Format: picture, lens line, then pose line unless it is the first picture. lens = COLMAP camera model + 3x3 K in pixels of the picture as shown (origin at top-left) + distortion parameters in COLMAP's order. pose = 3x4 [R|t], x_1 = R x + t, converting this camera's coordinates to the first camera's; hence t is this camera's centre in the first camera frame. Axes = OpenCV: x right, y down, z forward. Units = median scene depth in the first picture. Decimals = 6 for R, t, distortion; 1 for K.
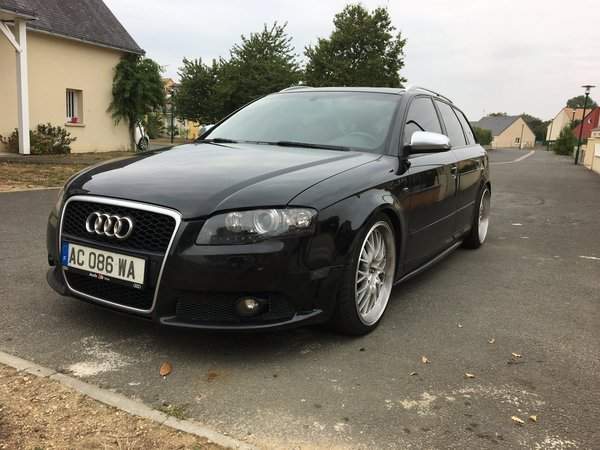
lens RADIAL K [[503.5, 0, 300.0], [0, 503.5, 225.0], [0, 0, 1]] dist [0.072895, -0.128049]
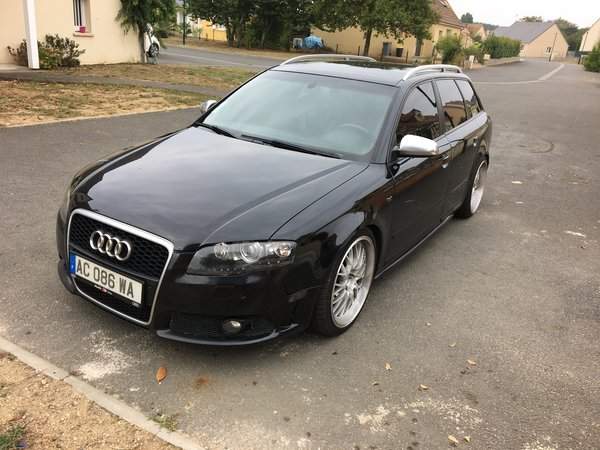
lens RADIAL K [[503.5, 0, 300.0], [0, 503.5, 225.0], [0, 0, 1]] dist [0.072895, -0.128049]
pose [[0.998770, 0.044096, -0.022655, 0.060474], [-0.038976, 0.980851, 0.190819, -0.263390], [0.030635, -0.189702, 0.981364, -0.068753]]
